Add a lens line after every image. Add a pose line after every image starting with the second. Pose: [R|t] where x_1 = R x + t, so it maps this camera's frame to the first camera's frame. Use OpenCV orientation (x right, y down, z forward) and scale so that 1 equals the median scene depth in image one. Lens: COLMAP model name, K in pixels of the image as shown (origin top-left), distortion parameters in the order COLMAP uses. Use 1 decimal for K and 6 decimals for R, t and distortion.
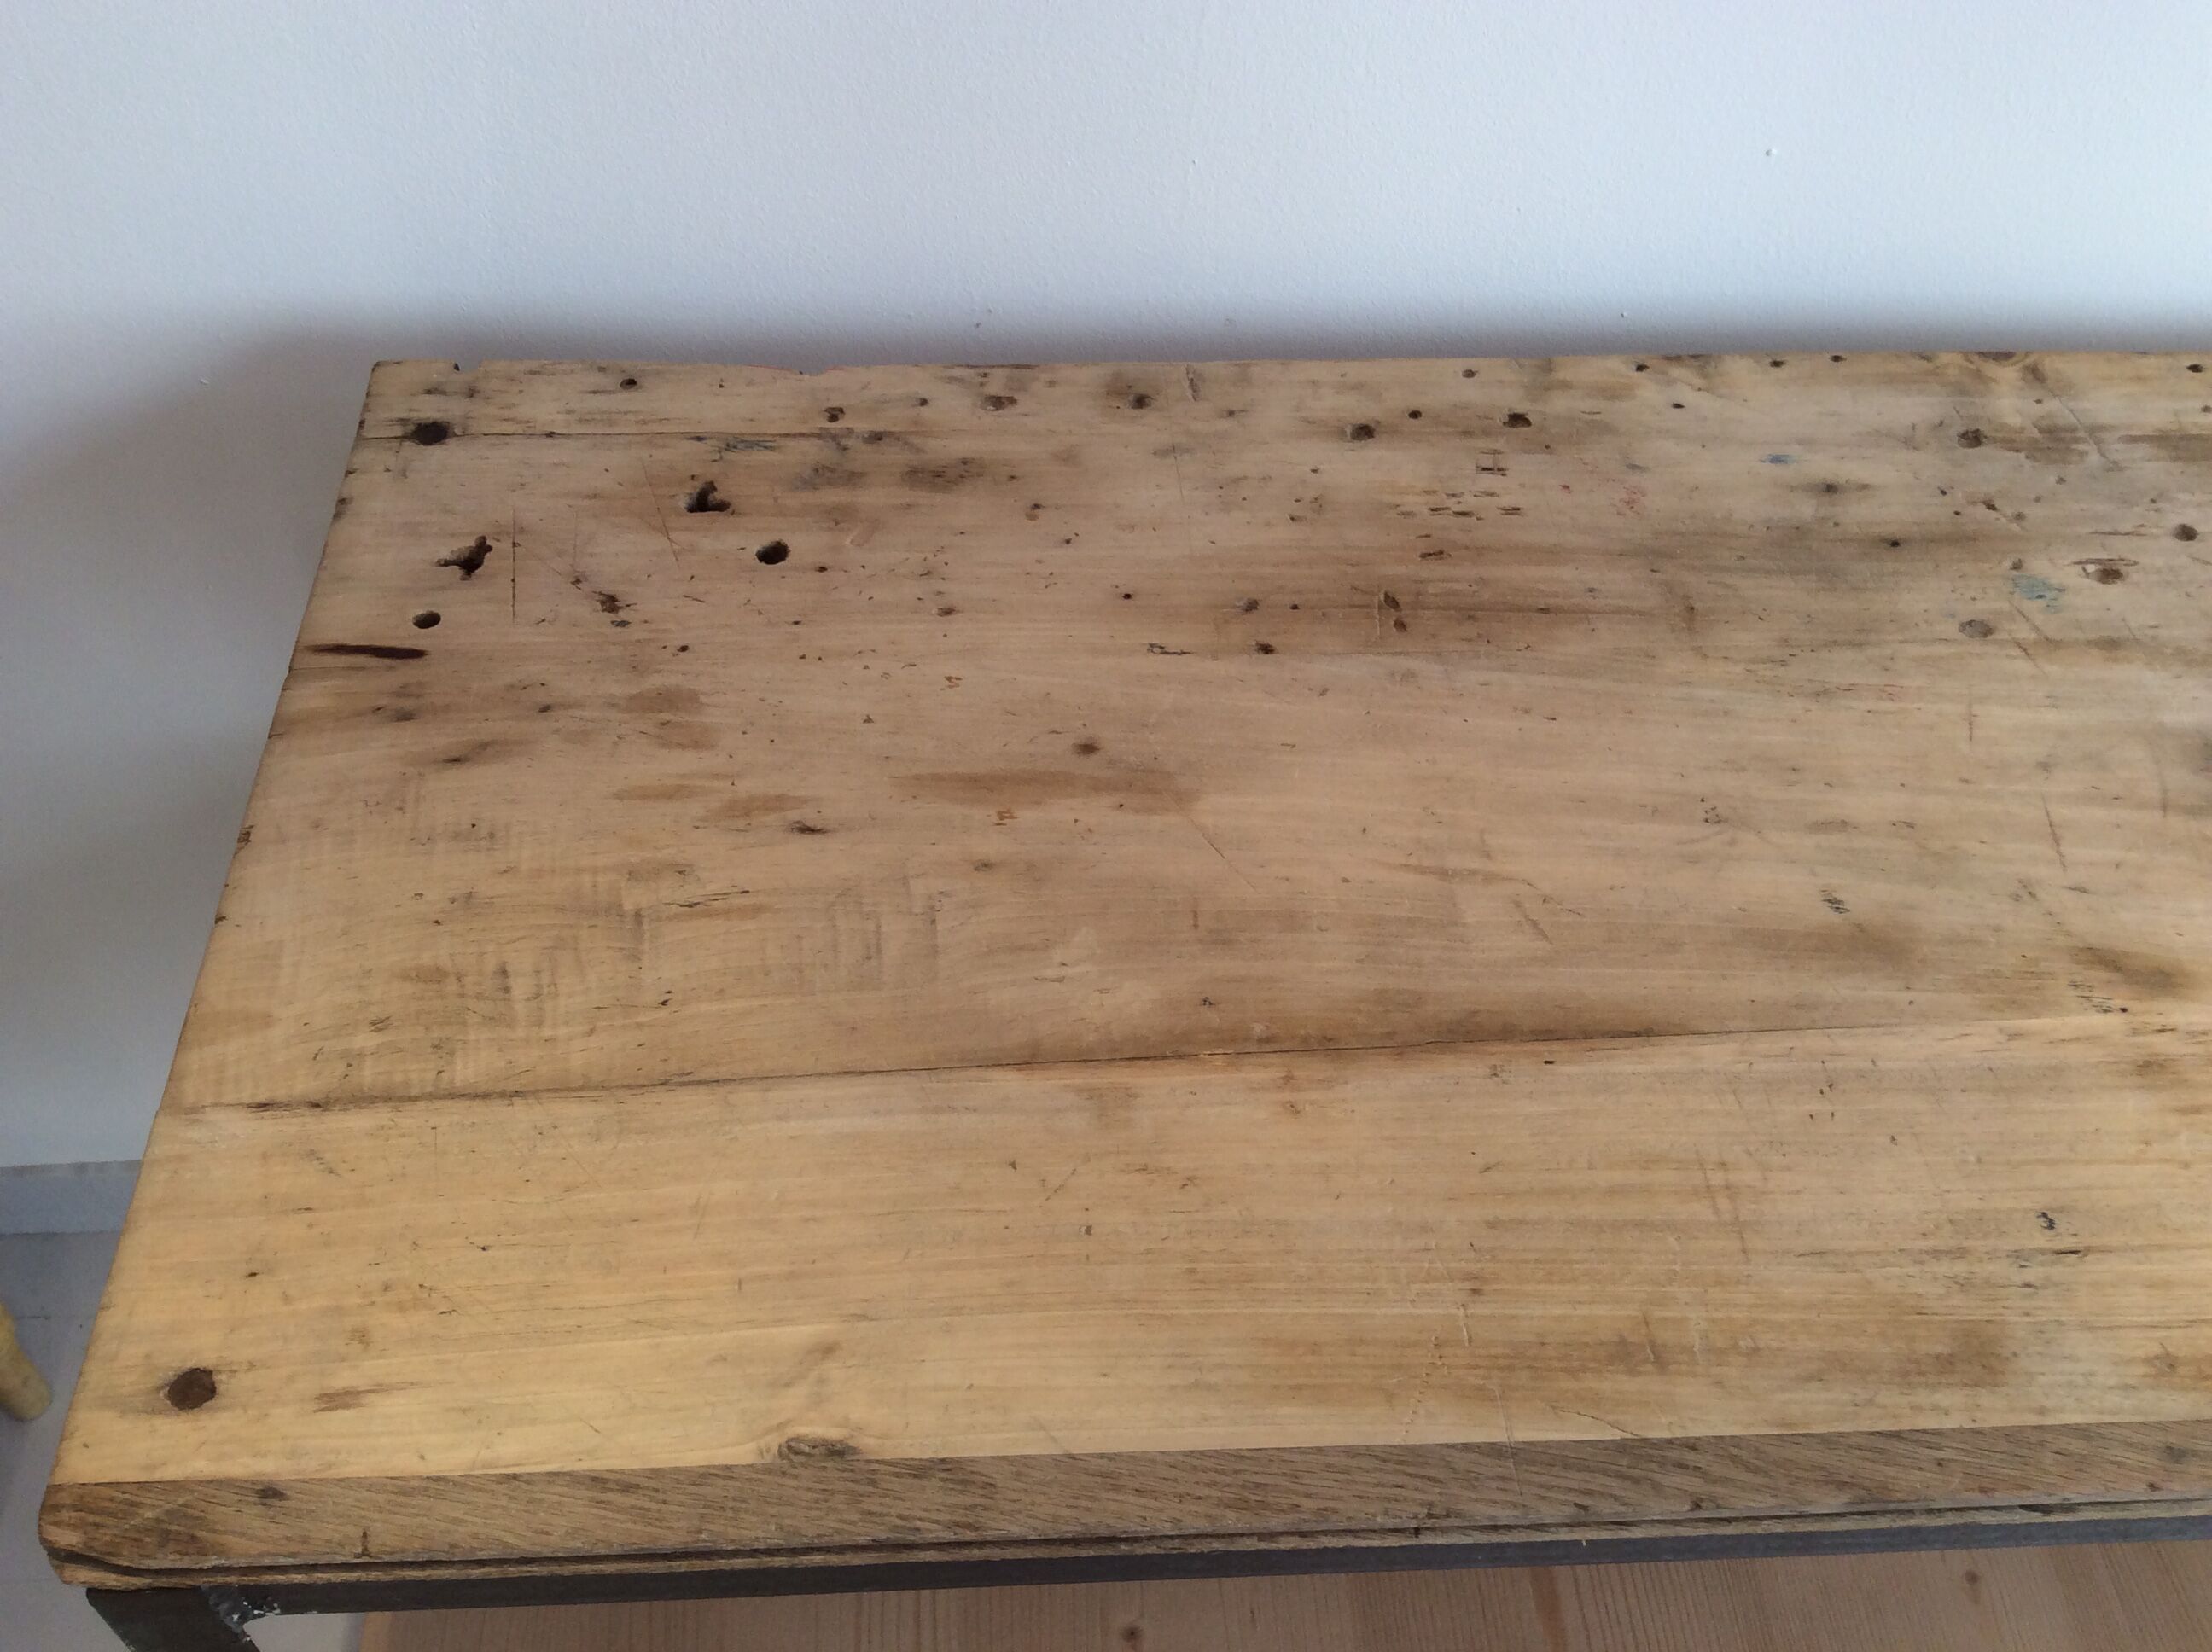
lens RADIAL K [[2087.0, 0, 1106.0], [0, 2087.0, 826.0], [0, 0, 1]] dist [0.097565, -0.195829]
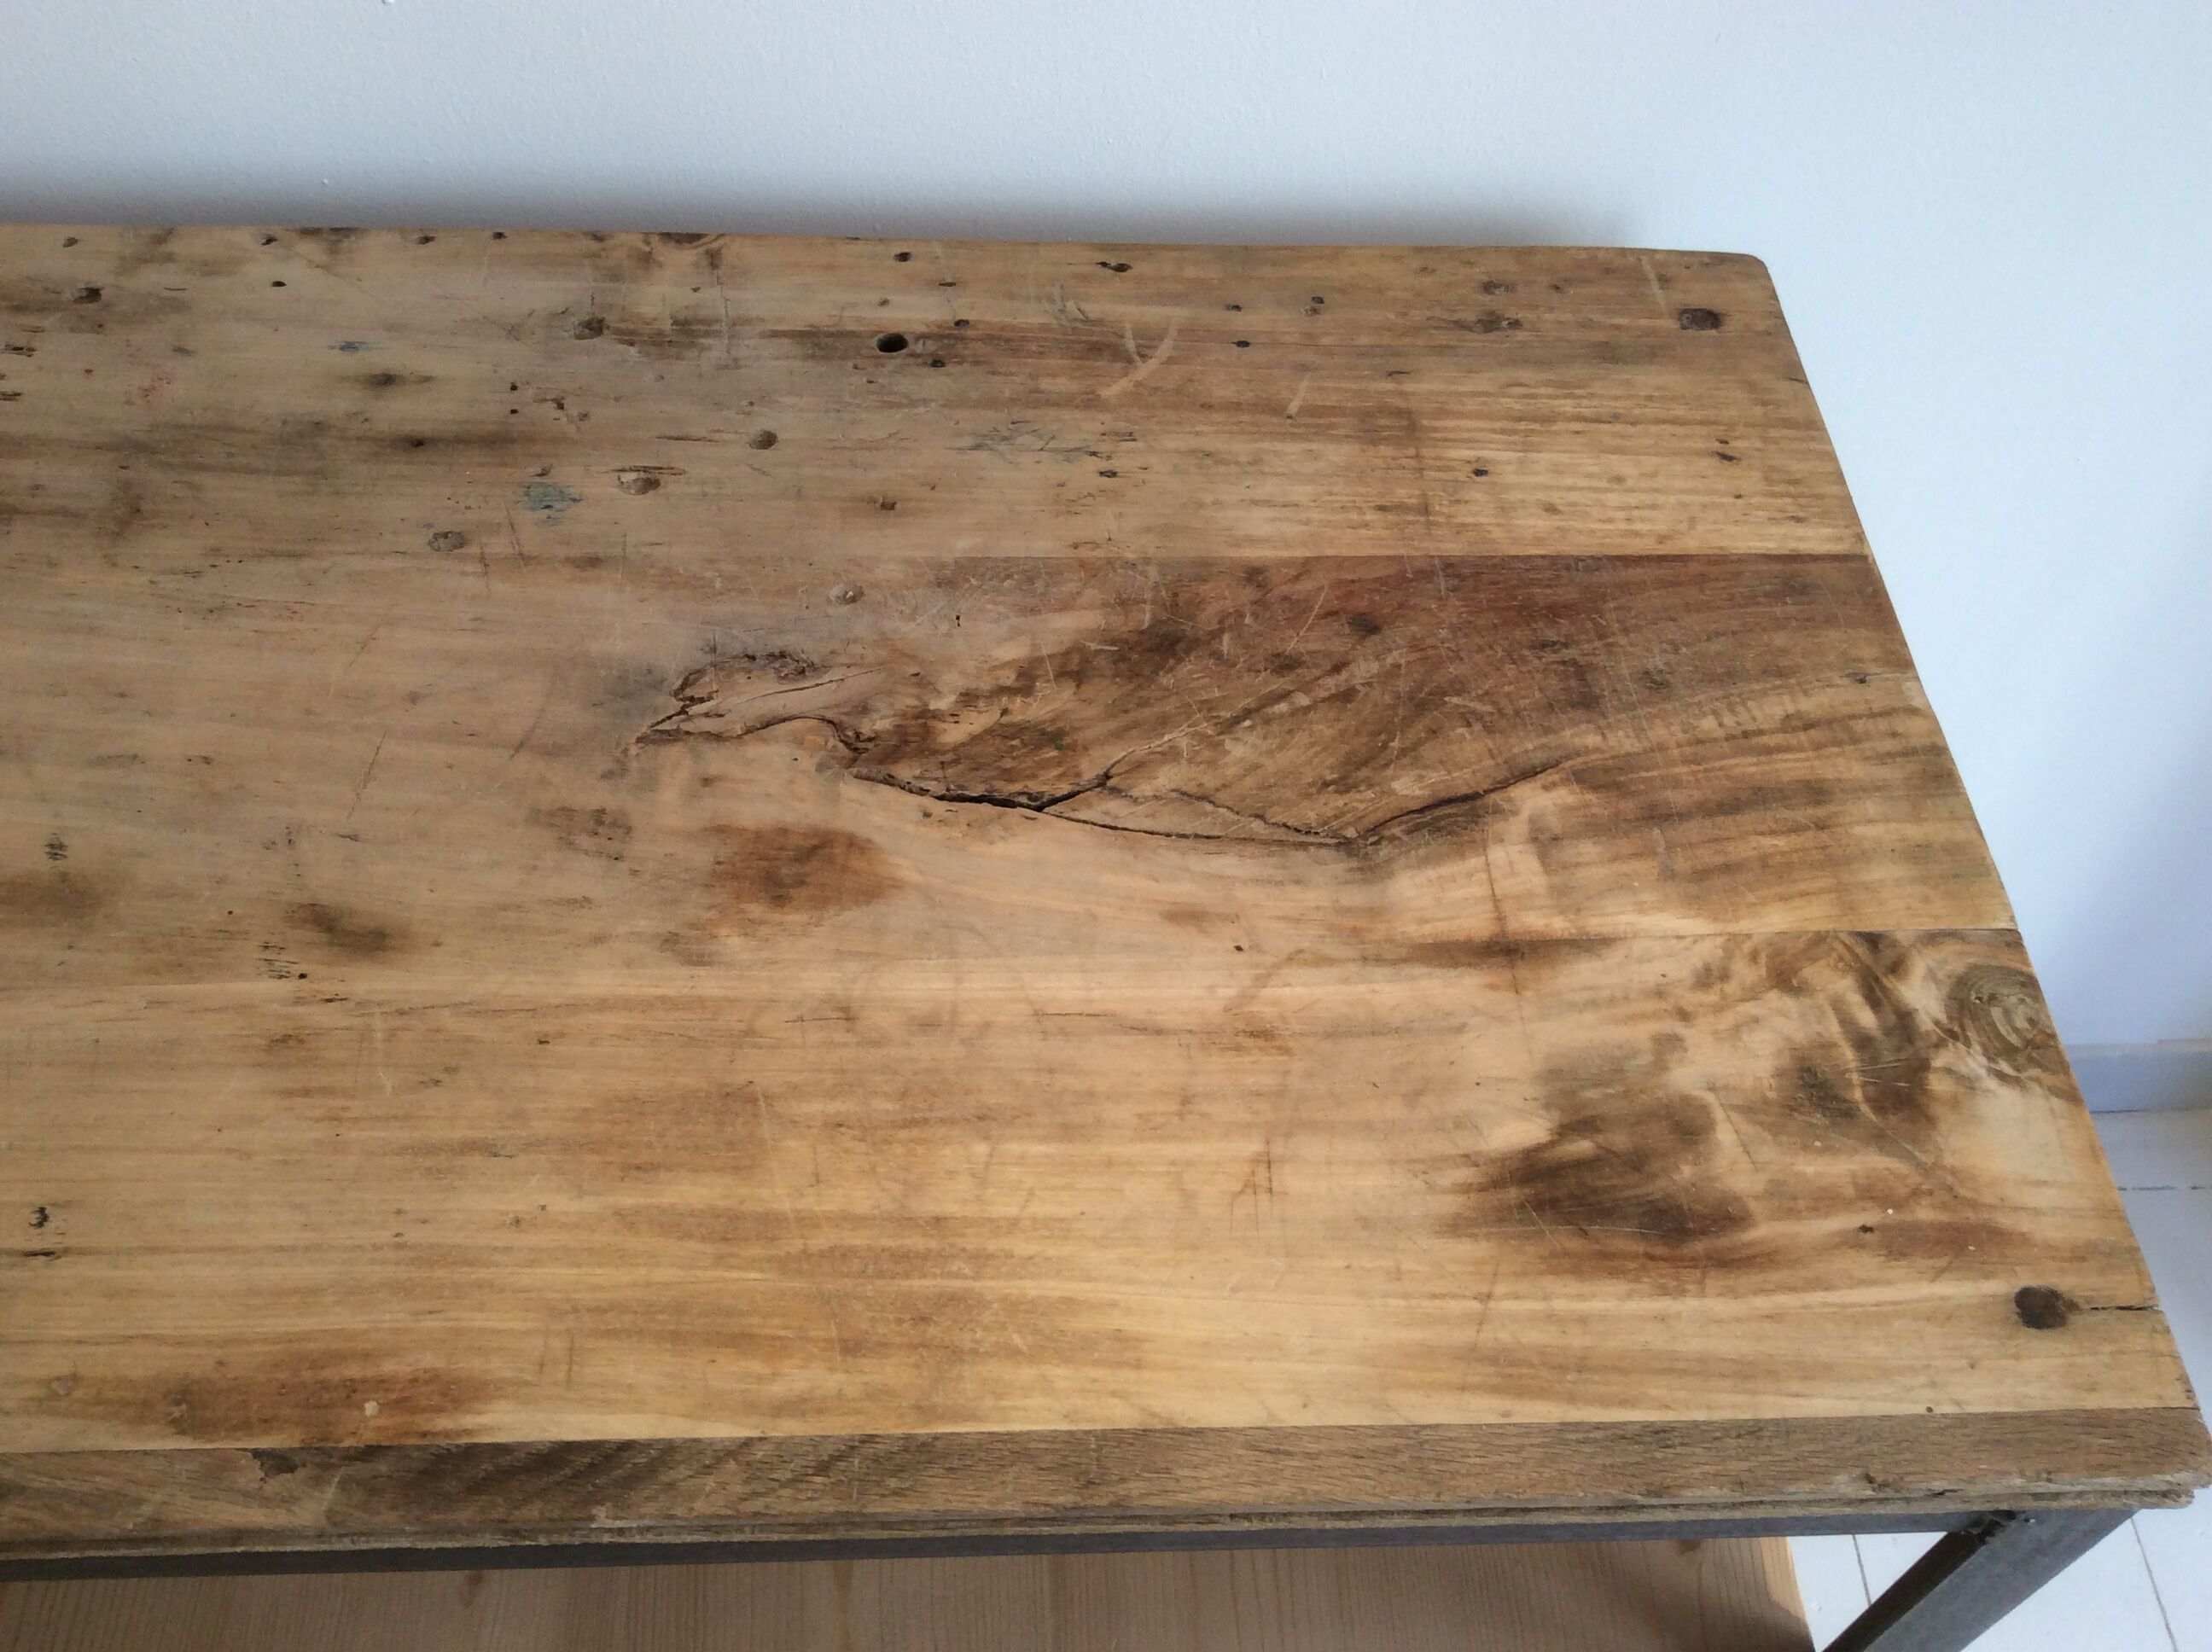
lens RADIAL K [[2087.0, 0, 1106.0], [0, 2087.0, 826.0], [0, 0, 1]] dist [0.097565, -0.195829]
pose [[0.999811, 0.019021, -0.003896, 0.664690], [-0.018805, 0.998590, 0.049633, -0.021189], [0.004834, -0.049551, 0.998760, 0.096261]]
